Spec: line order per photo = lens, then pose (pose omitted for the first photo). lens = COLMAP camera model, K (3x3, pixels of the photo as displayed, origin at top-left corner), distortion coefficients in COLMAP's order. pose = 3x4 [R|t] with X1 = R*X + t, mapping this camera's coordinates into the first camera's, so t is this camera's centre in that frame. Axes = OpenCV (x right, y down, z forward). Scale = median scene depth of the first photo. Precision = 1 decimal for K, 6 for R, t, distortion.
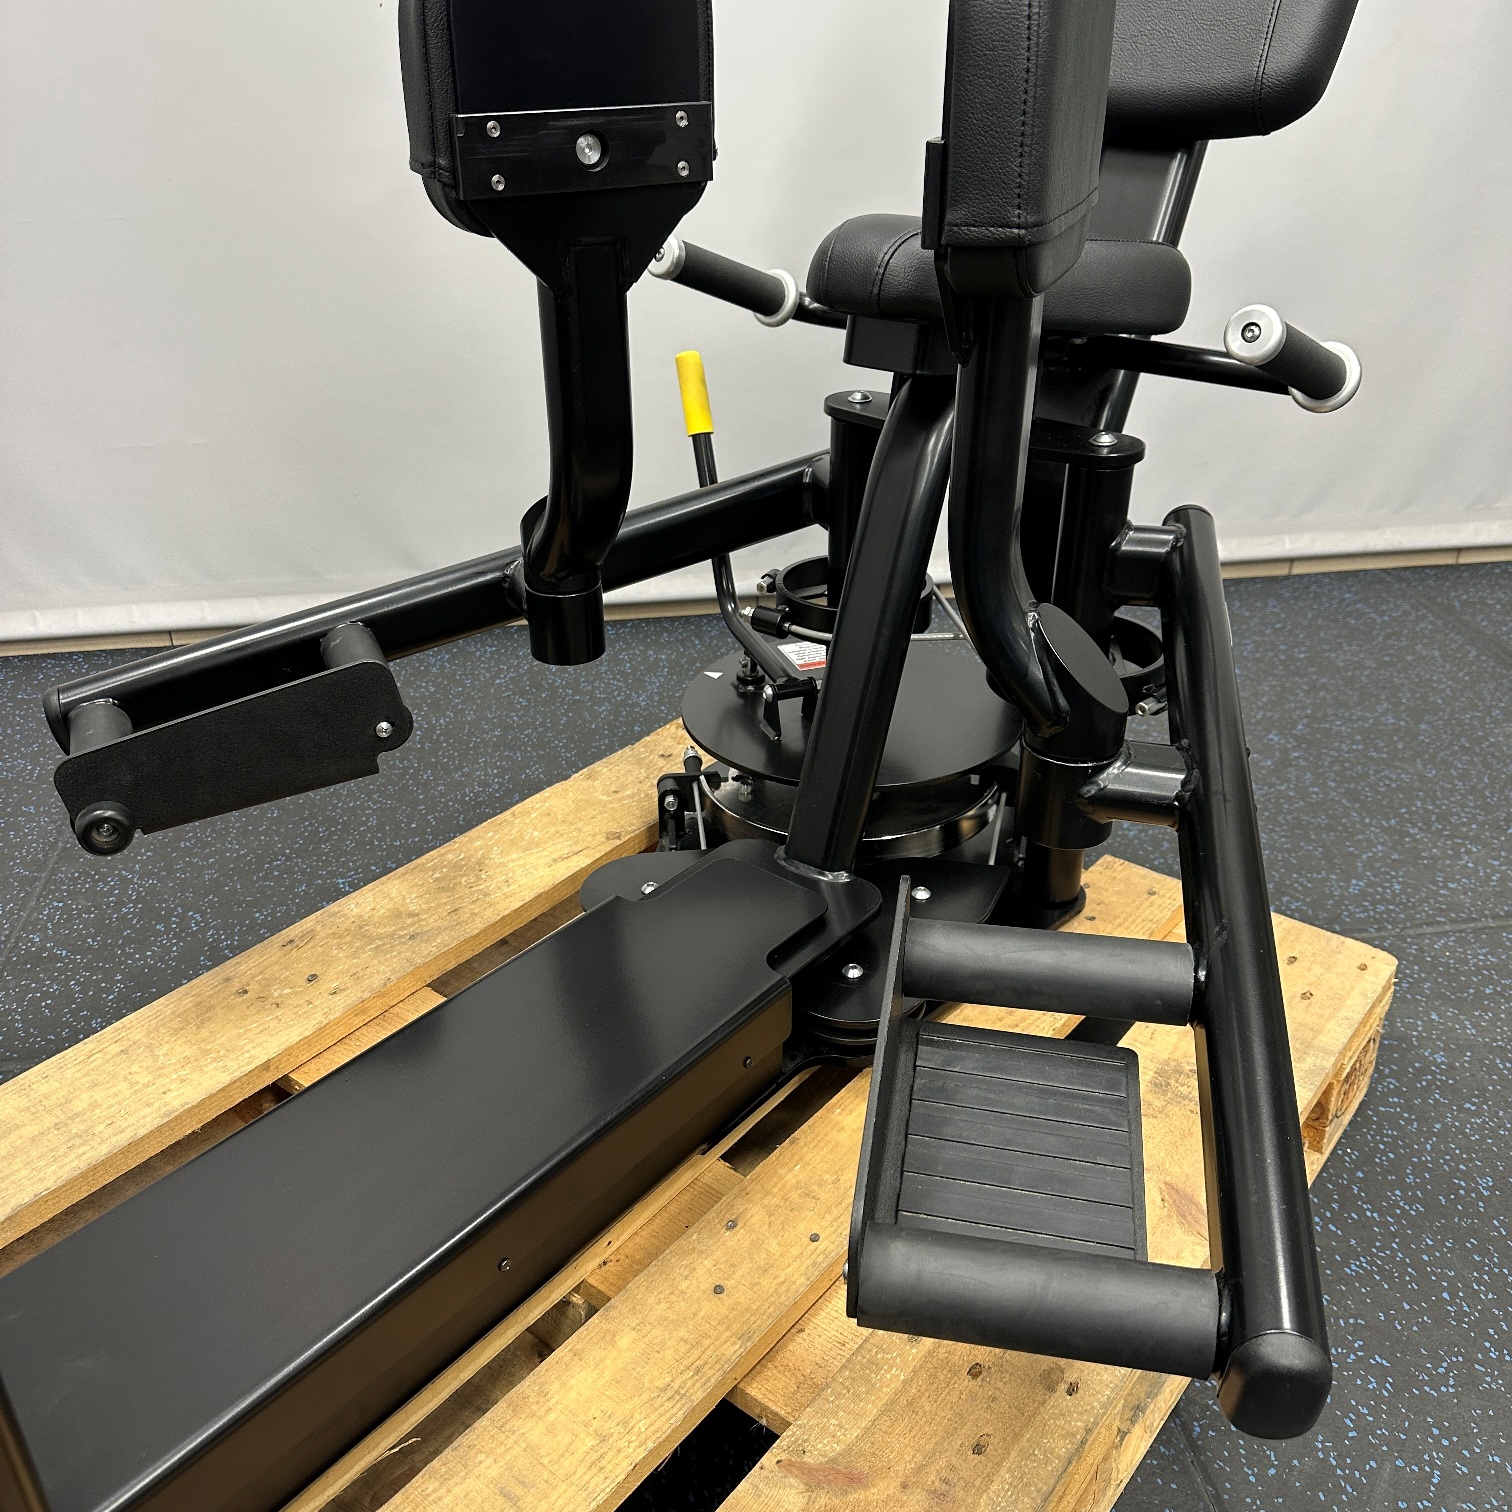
lens RADIAL K [[1410.8, 0, 749.8], [0, 1410.8, 765.0], [0, 0, 1]] dist [0.191395, -0.401808]
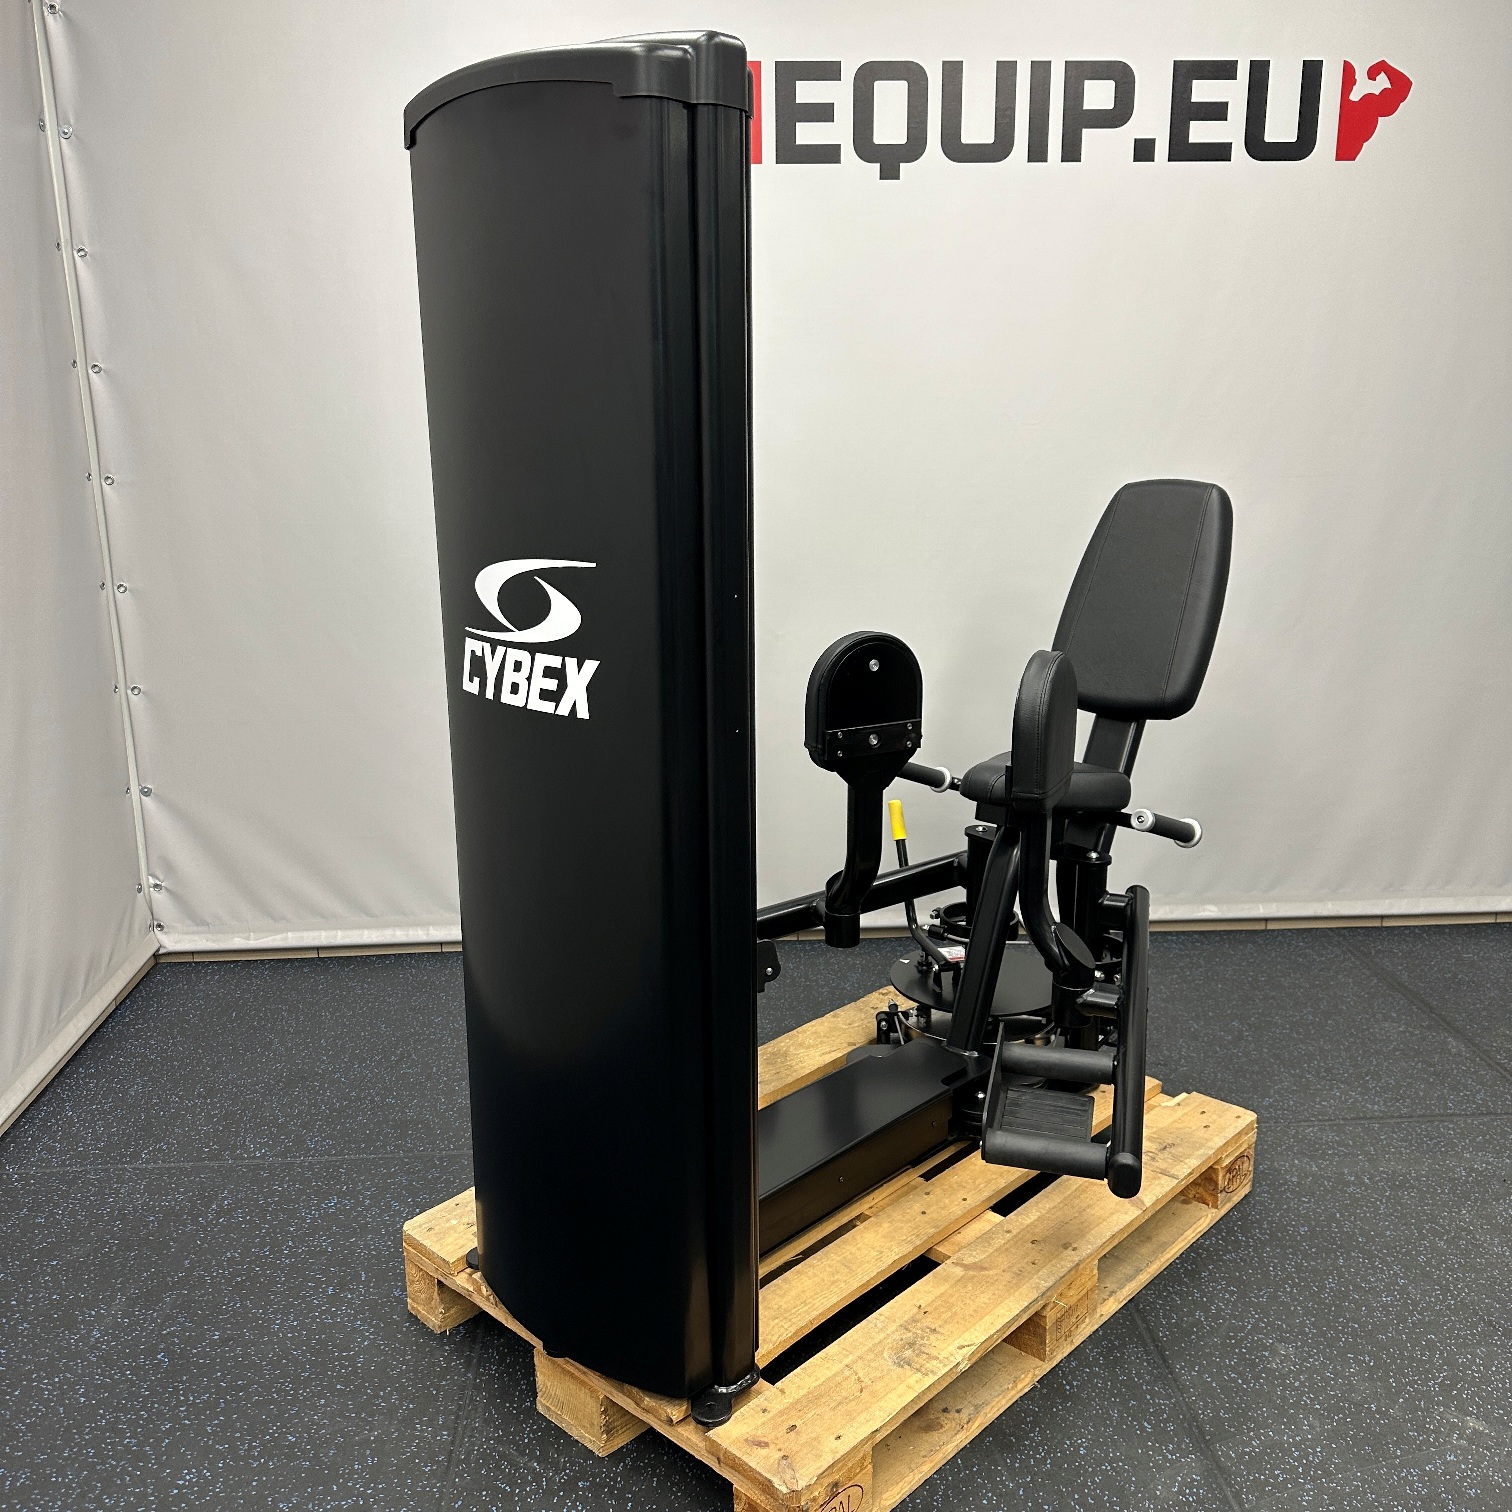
lens RADIAL K [[1410.8, 0, 749.8], [0, 1410.8, 765.0], [0, 0, 1]] dist [0.191395, -0.401808]
pose [[0.996375, 0.021552, -0.082299, -0.091057], [-0.040933, 0.969489, -0.241694, 0.167913], [0.074579, 0.244187, 0.966856, -1.043872]]
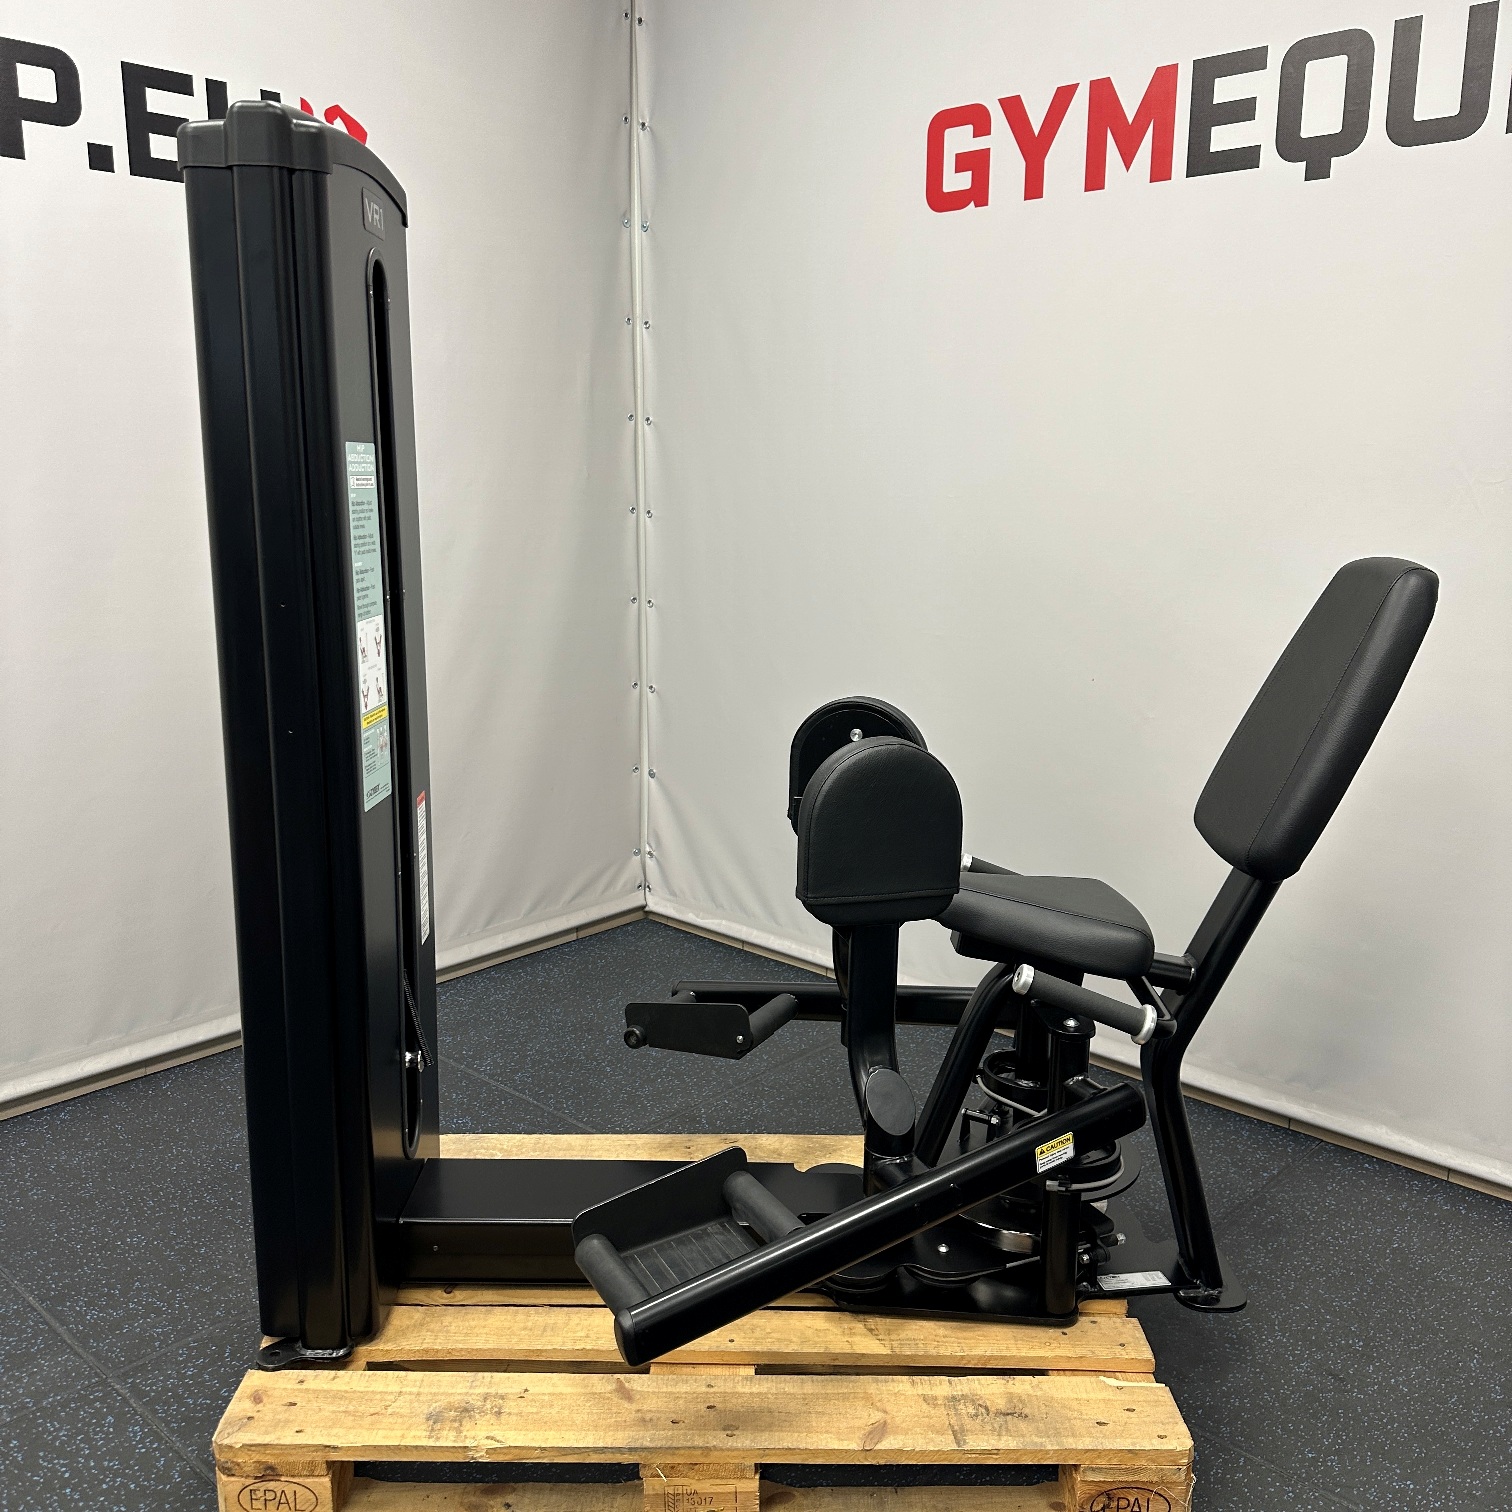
lens RADIAL K [[1394.5, 0, 758.3], [0, 1394.5, 794.0], [0, 0, 1]] dist [0.014964, -0.031784]
pose [[0.616950, 0.193241, -0.762909, 1.047928], [-0.392215, 0.915921, -0.085179, -0.160505], [0.682305, 0.351776, 0.640870, -0.363212]]
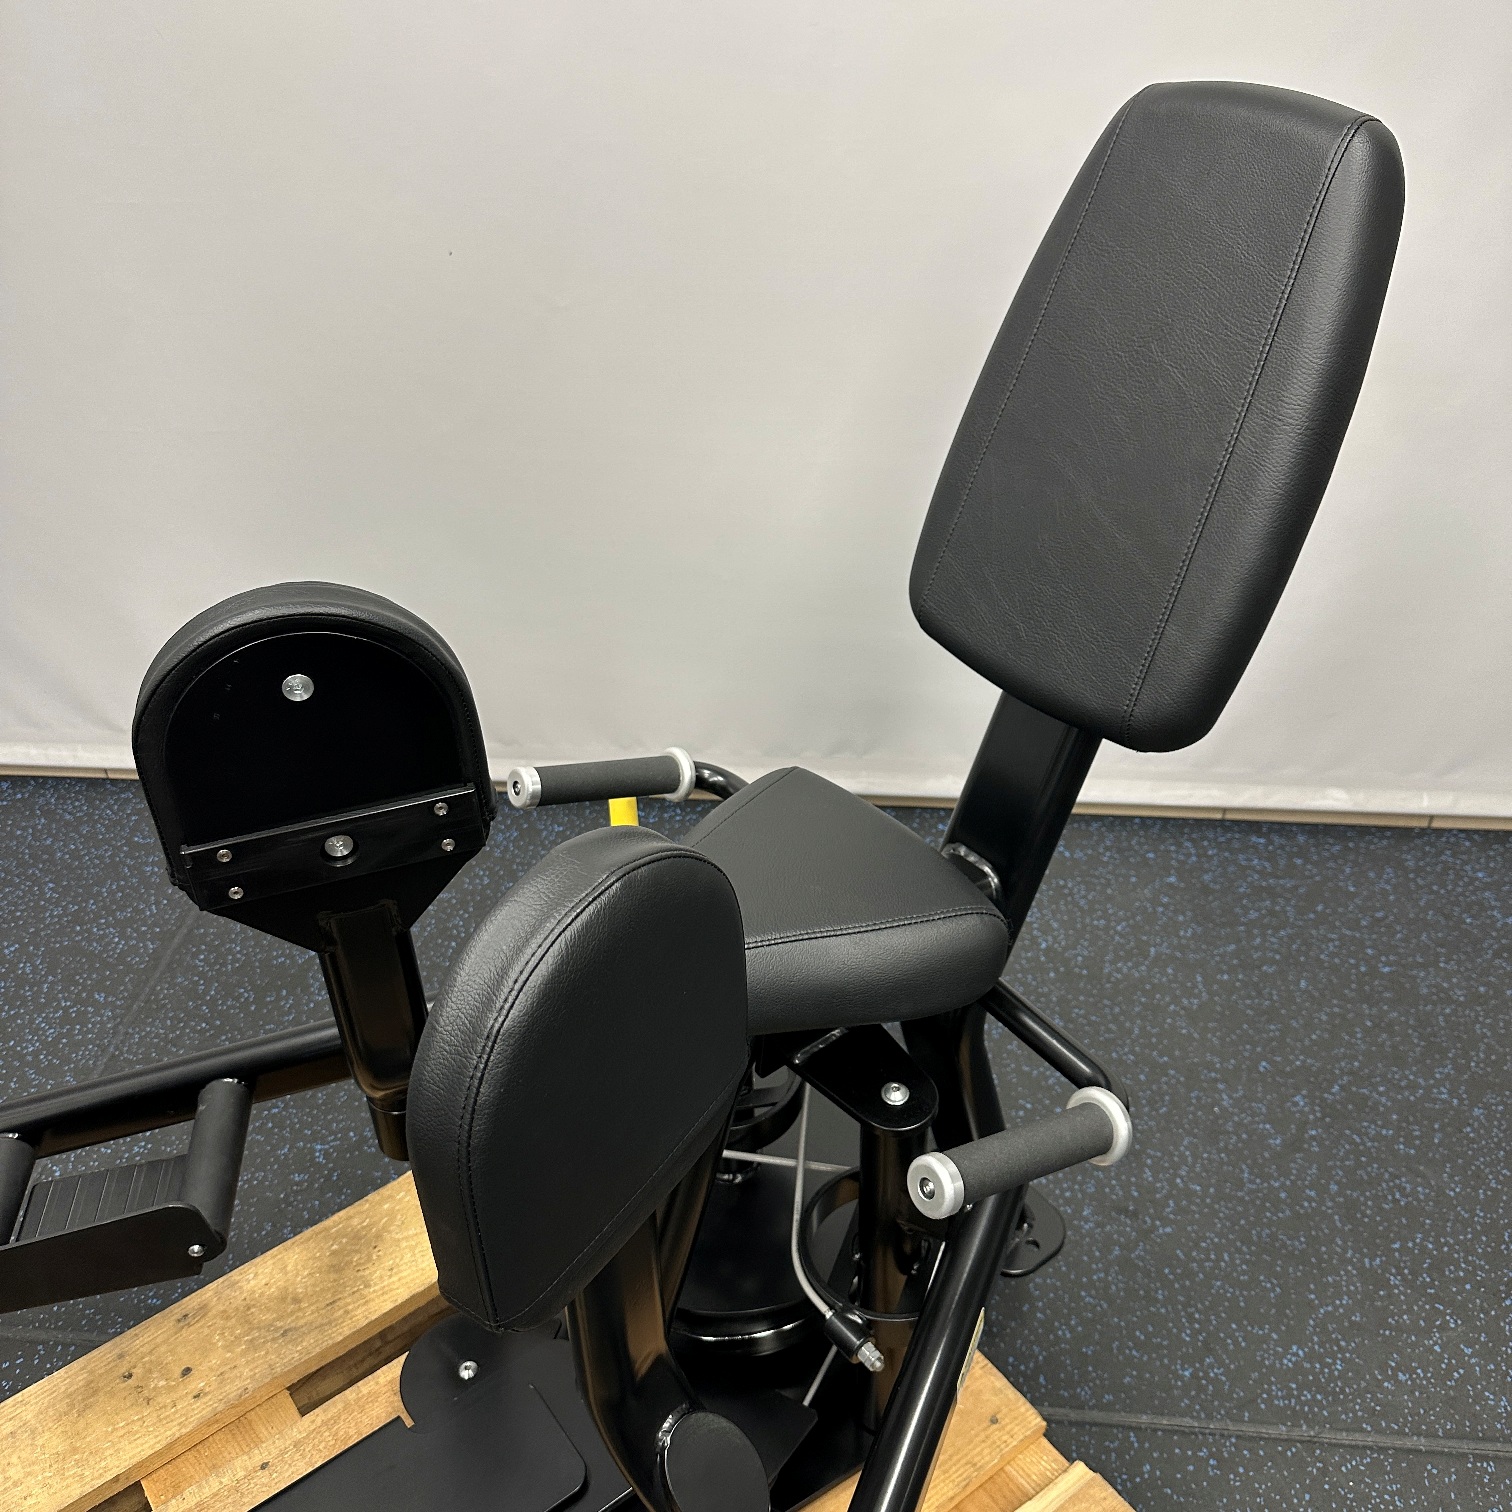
lens RADIAL K [[1435.8, 0, 750.2], [0, 1435.8, 769.6], [0, 0, 1]] dist [0.009282, -0.011553]
pose [[0.969787, 0.126702, -0.208469, 0.273468], [-0.097023, 0.984376, 0.146935, -0.484110], [0.223829, -0.122269, 0.966928, 0.072754]]
